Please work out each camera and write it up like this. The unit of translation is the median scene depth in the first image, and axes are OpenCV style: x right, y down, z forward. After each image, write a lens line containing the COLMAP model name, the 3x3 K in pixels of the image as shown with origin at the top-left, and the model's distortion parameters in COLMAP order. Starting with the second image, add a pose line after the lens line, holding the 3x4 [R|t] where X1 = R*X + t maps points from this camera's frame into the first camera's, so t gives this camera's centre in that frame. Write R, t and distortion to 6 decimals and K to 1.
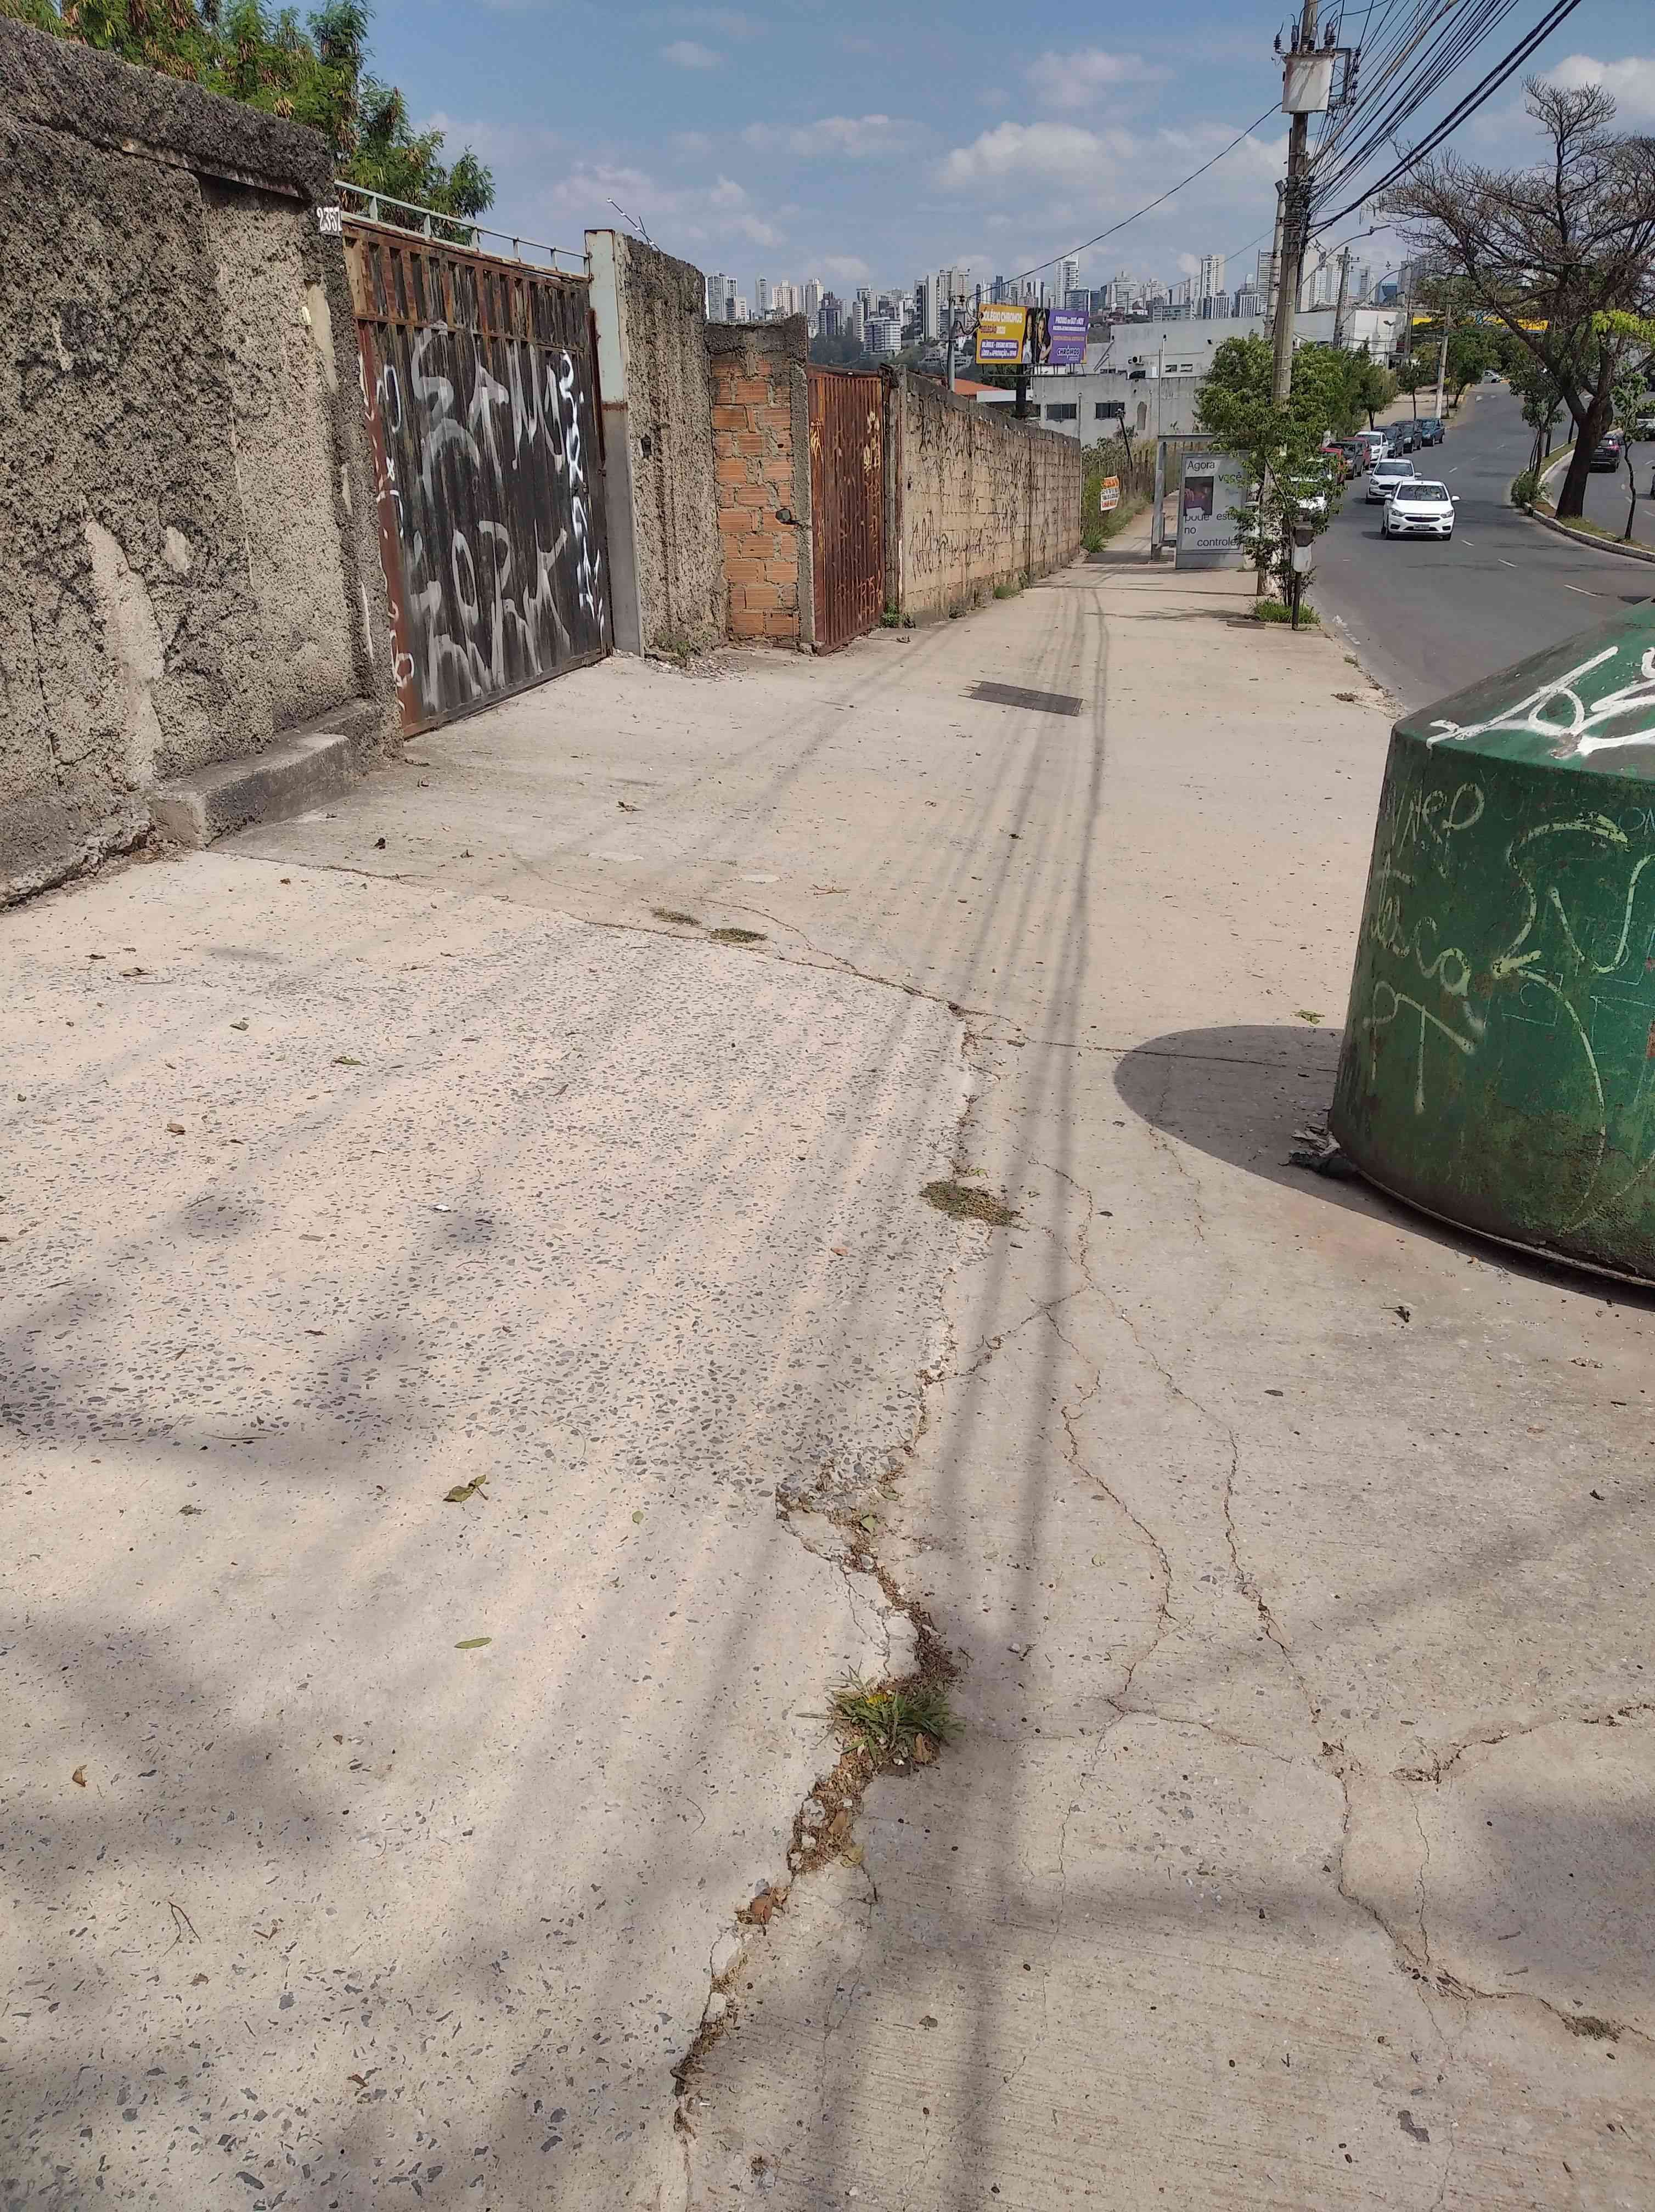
lens RADIAL K [[1752.7, 0, 818.9], [0, 1752.7, 1095.3], [0, 0, 1]] dist [0.010203, -0.003782]
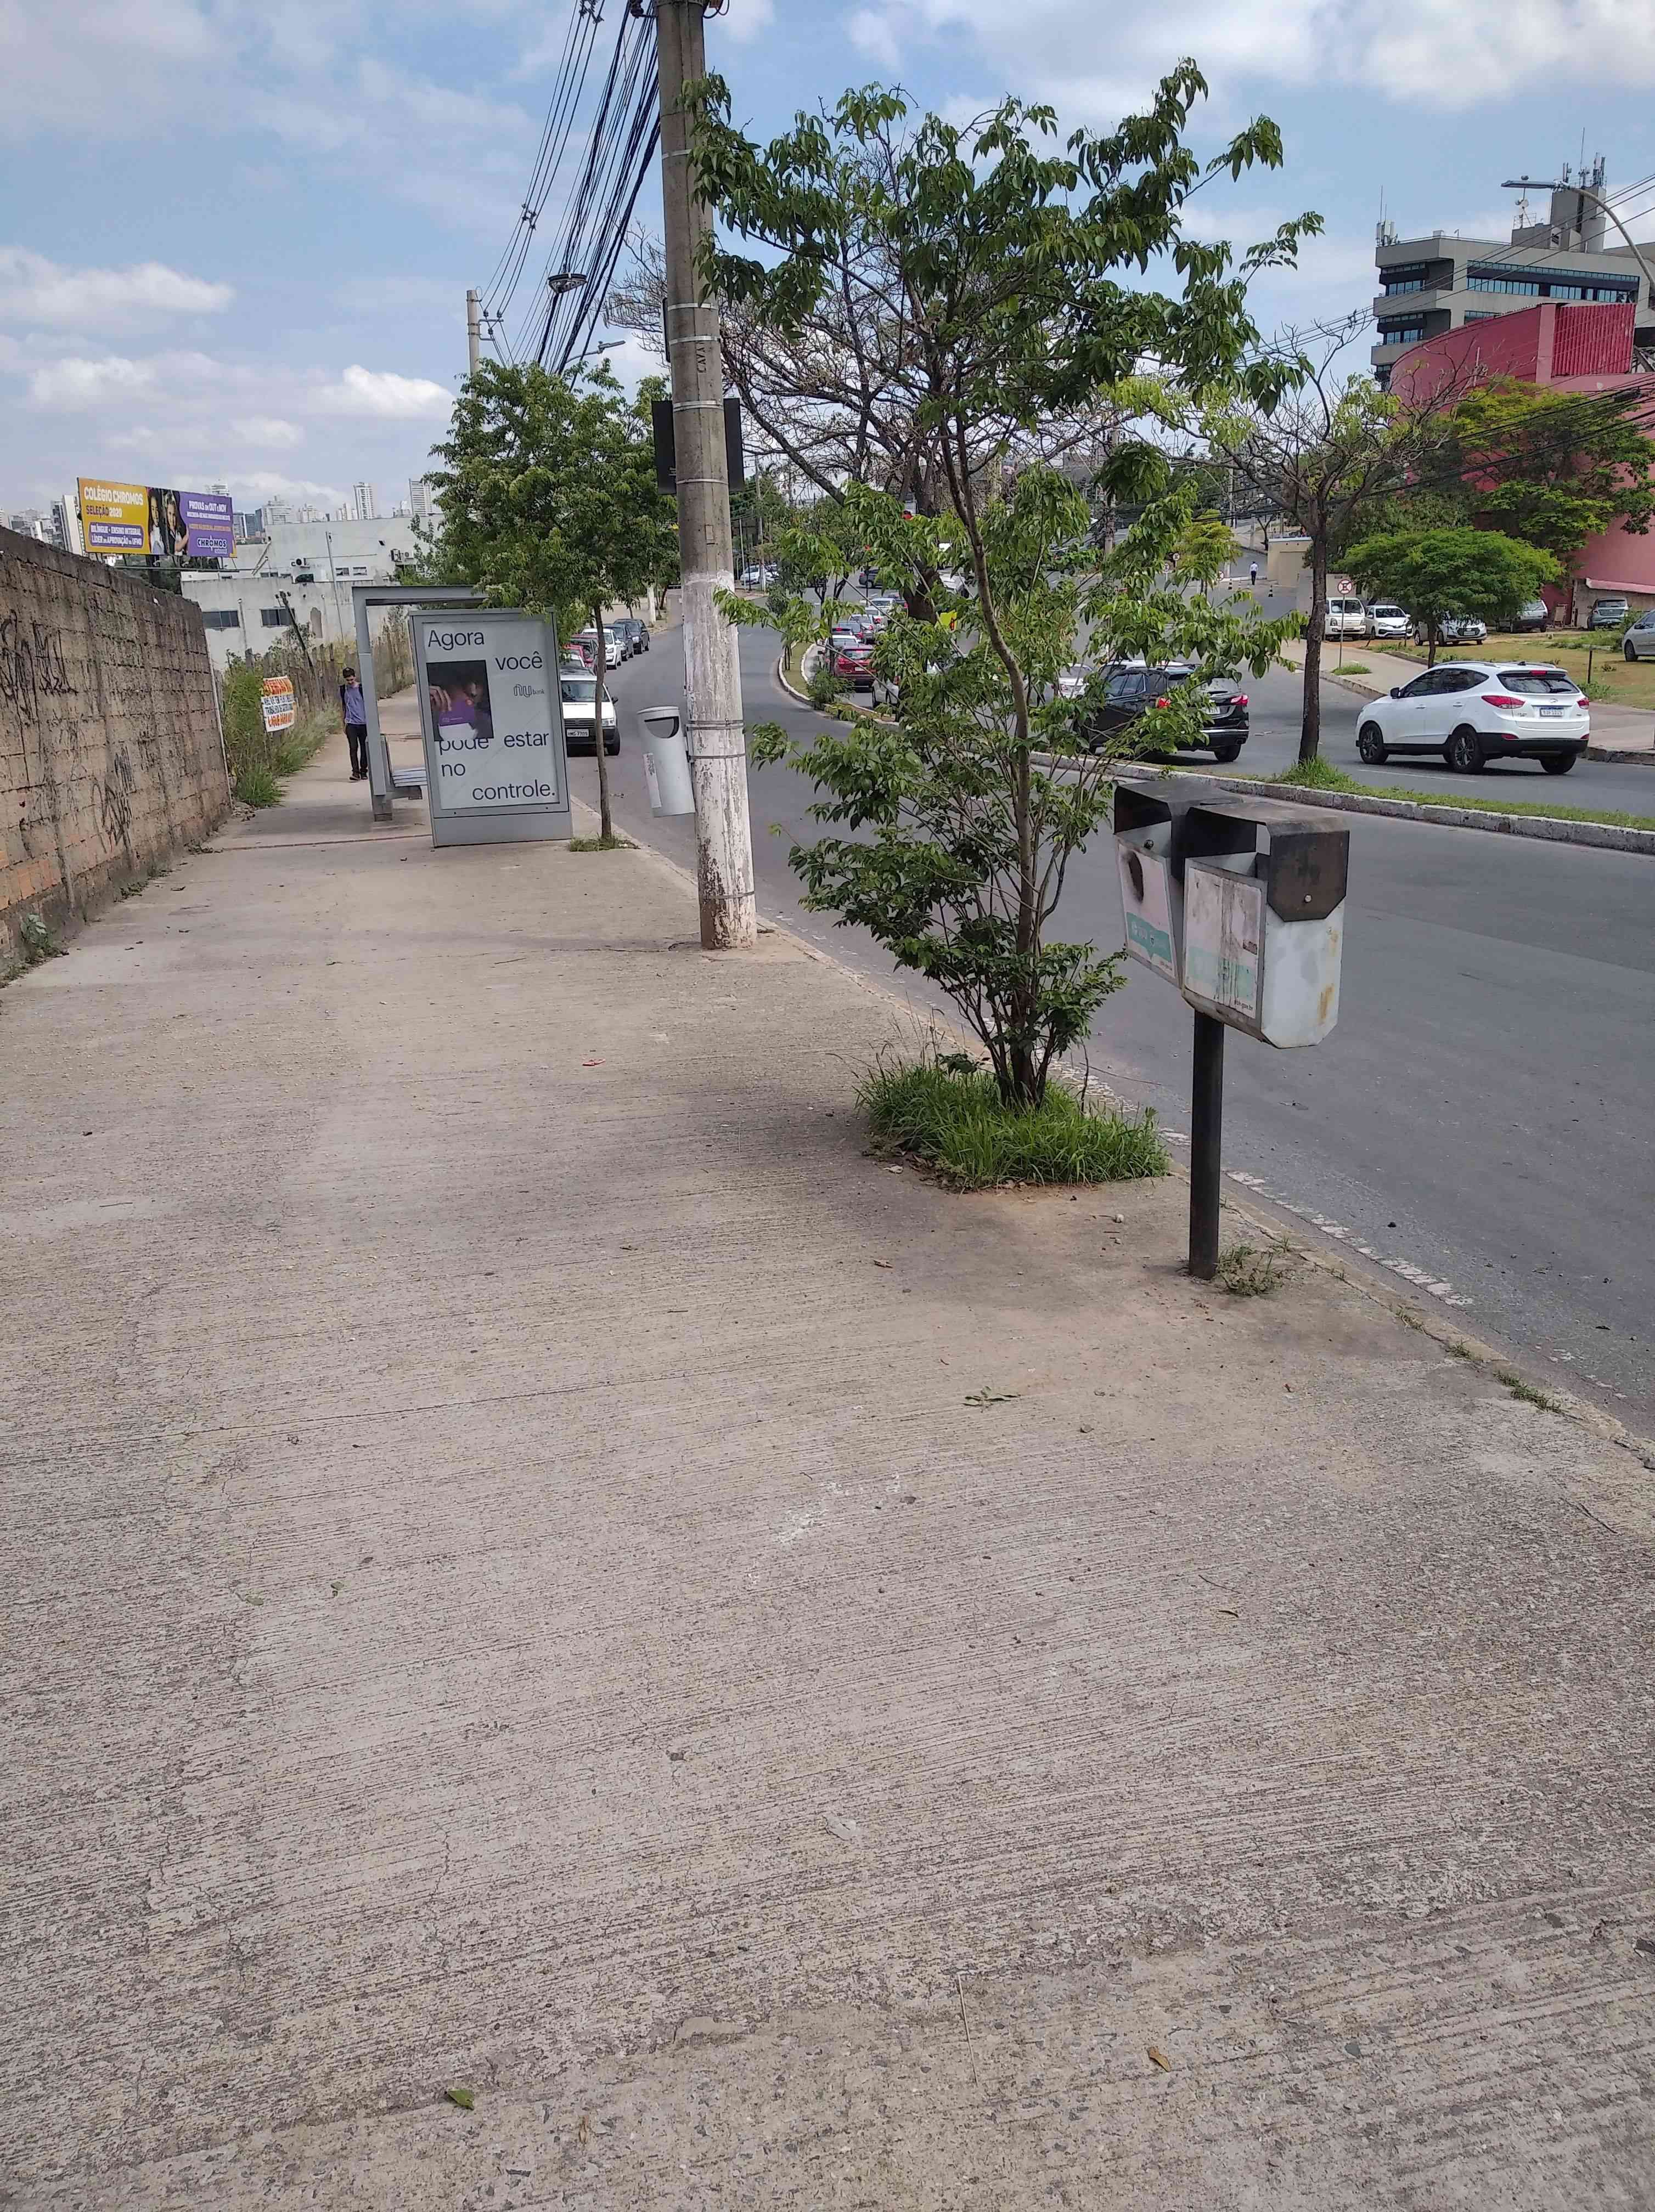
lens RADIAL K [[1667.5, 0, 882.1], [0, 1667.5, 1062.1], [0, 0, 1]] dist [0.068883, -0.089800]
pose [[0.885127, -0.123461, 0.448673, 0.074459], [0.176822, 0.981078, -0.078867, -0.140116], [-0.430446, 0.149142, 0.890209, 0.415325]]
